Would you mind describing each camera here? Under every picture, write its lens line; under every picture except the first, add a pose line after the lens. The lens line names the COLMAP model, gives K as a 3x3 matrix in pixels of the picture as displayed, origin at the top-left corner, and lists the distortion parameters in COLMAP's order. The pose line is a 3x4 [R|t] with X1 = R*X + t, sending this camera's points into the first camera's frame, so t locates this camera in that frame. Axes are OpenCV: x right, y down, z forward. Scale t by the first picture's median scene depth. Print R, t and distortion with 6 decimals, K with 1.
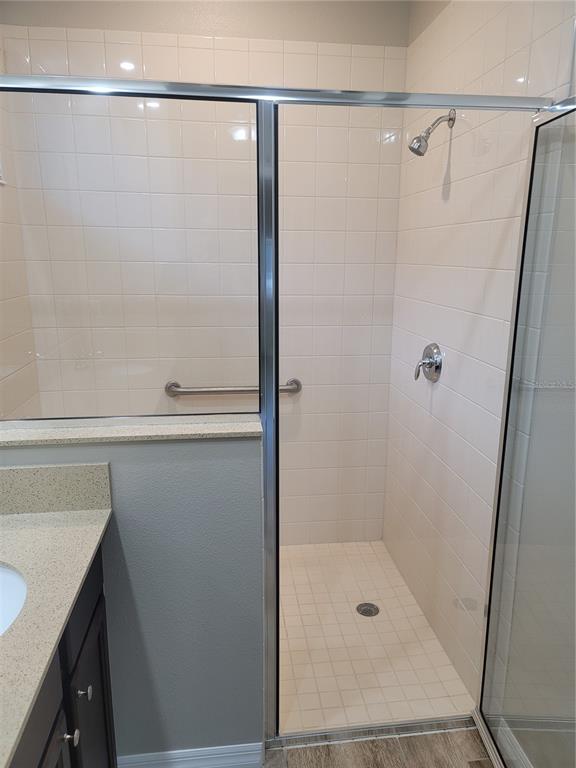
lens RADIAL K [[553.1, 0, 288.0], [0, 553.1, 384.0], [0, 0, 1]] dist [0.072851, -0.064875]
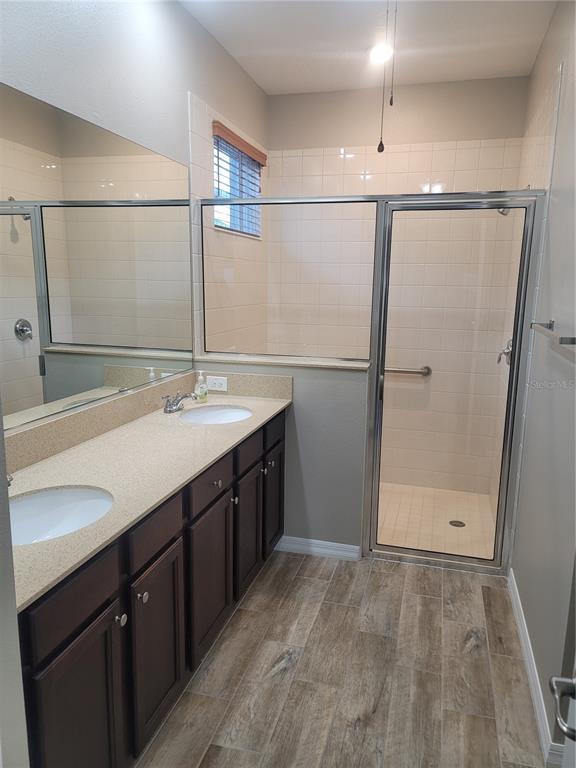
lens RADIAL K [[553.1, 0, 288.0], [0, 553.1, 384.0], [0, 0, 1]] dist [0.072851, -0.064875]
pose [[0.923369, 0.079372, -0.375619, 0.357810], [-0.099740, 0.994396, -0.035062, 0.198702], [0.370730, 0.069839, 0.926111, -0.739202]]
